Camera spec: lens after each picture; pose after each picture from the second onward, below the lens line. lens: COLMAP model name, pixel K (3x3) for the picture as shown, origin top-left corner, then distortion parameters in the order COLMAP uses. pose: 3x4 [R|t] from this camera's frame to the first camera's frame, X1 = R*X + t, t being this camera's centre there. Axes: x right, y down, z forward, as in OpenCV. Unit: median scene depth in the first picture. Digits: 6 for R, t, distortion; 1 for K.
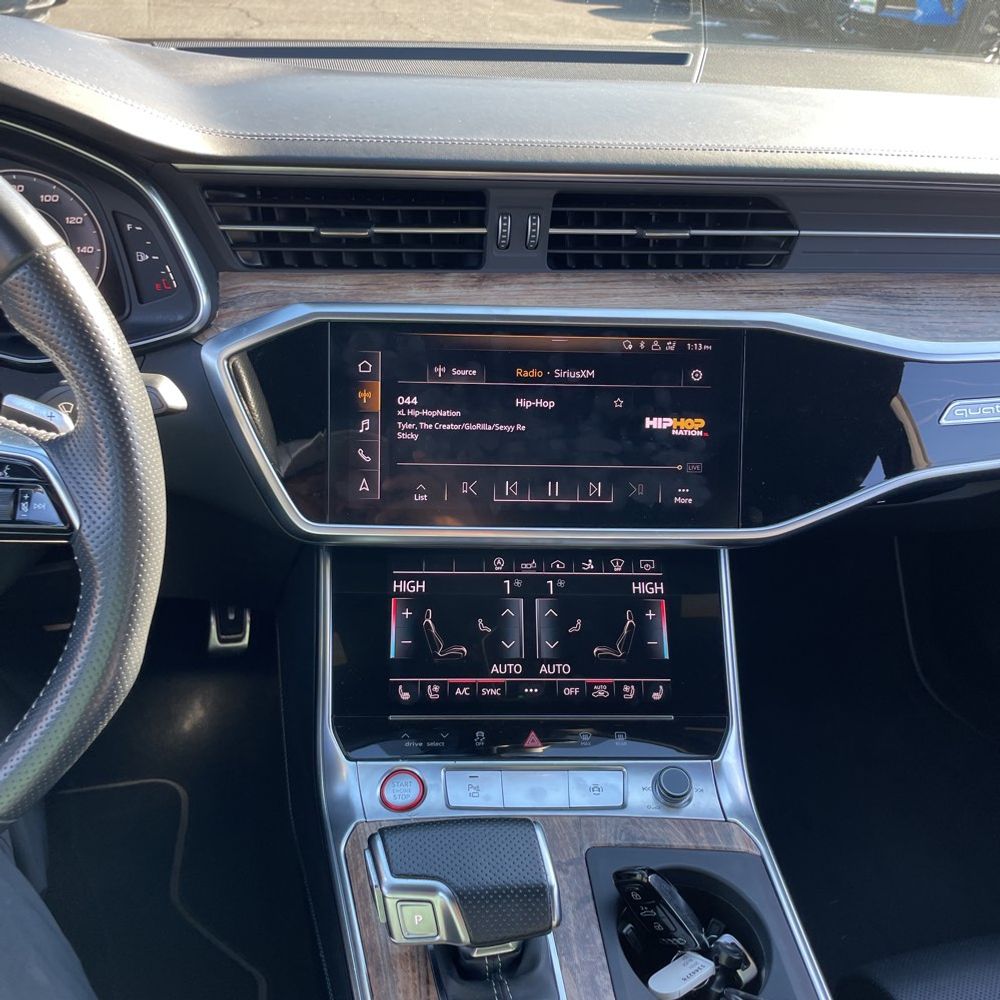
lens RADIAL K [[1005.3, 0, 509.5], [0, 1005.3, 497.2], [0, 0, 1]] dist [0.068838, -0.042534]
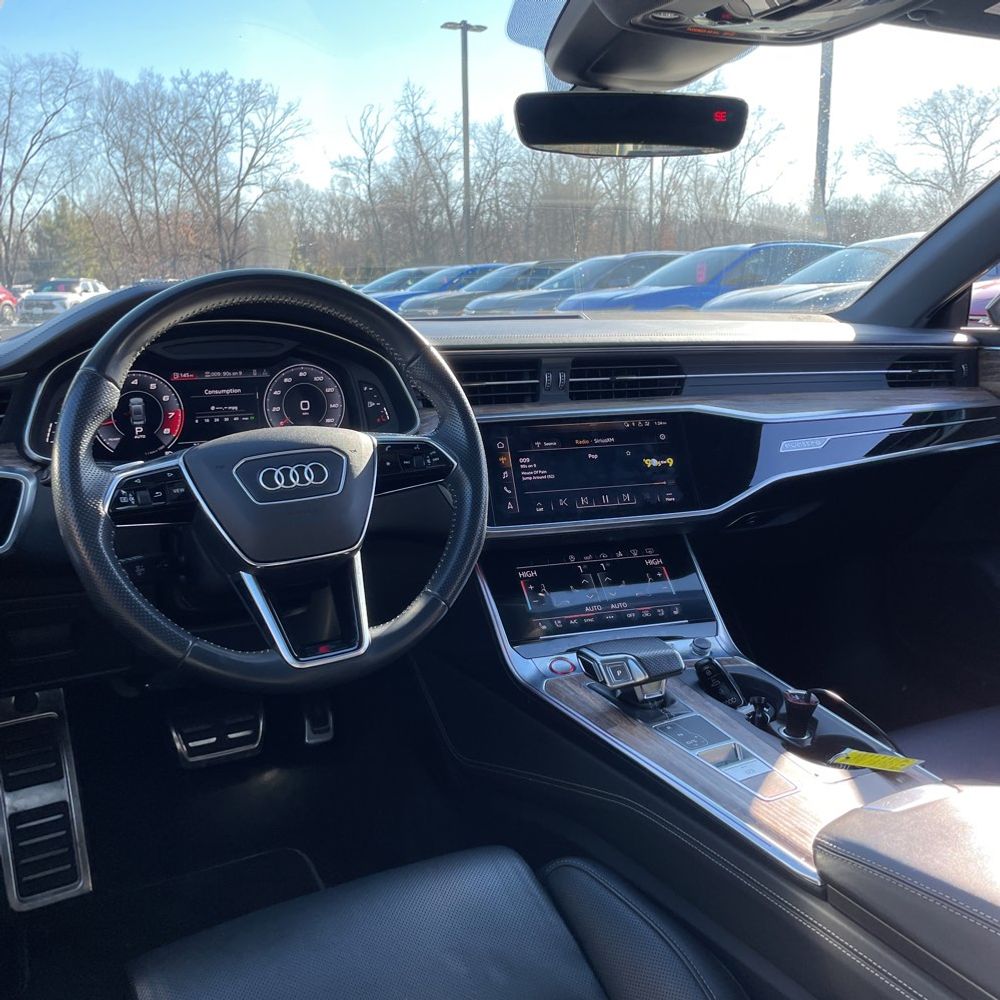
lens RADIAL K [[1005.3, 0, 509.5], [0, 1005.3, 497.2], [0, 0, 1]] dist [0.068838, -0.042534]
pose [[0.961875, -0.102480, 0.253562, -0.574958], [0.177449, 0.939348, -0.293492, 0.483069], [-0.208106, 0.327297, 0.921720, -0.654738]]
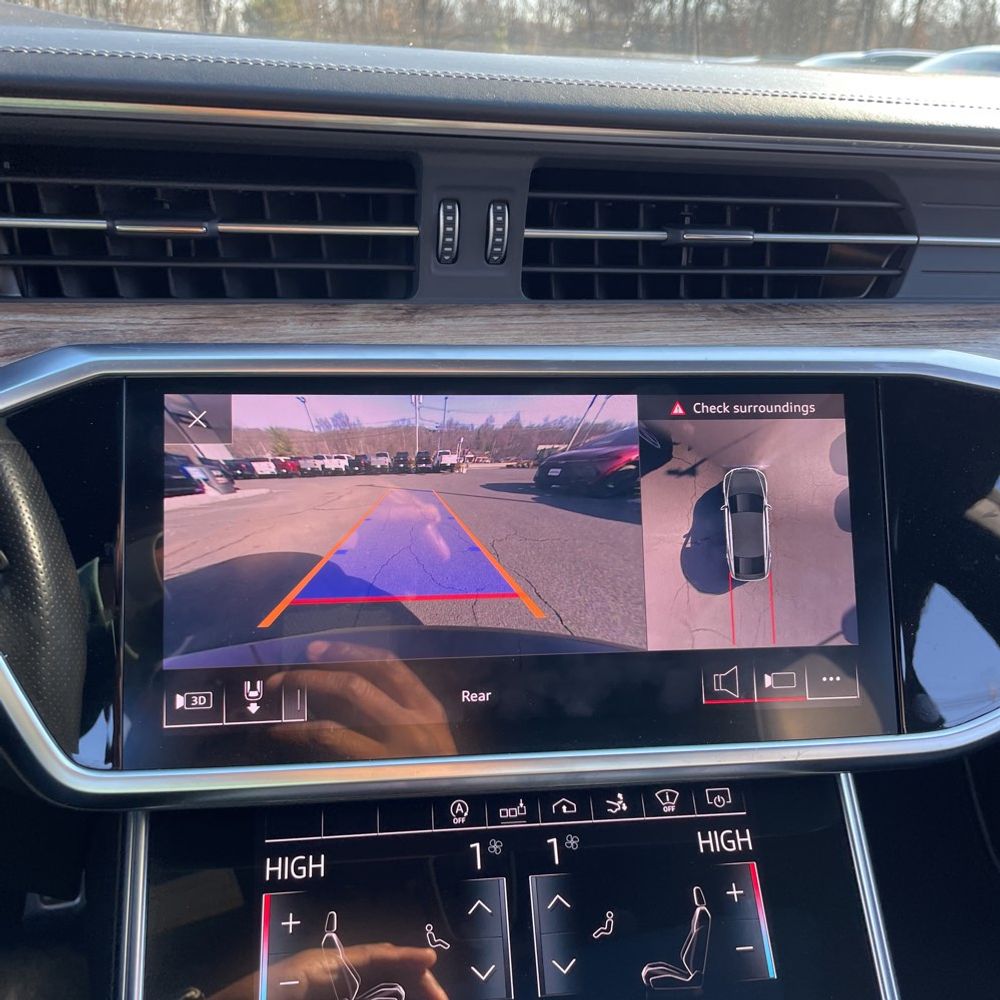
lens RADIAL K [[1005.3, 0, 509.5], [0, 1005.3, 497.2], [0, 0, 1]] dist [0.068838, -0.042534]
pose [[0.997173, -0.035684, 0.066121, -0.014297], [0.044767, 0.988936, -0.141427, -0.026623], [-0.060343, 0.143988, 0.987738, 0.439437]]
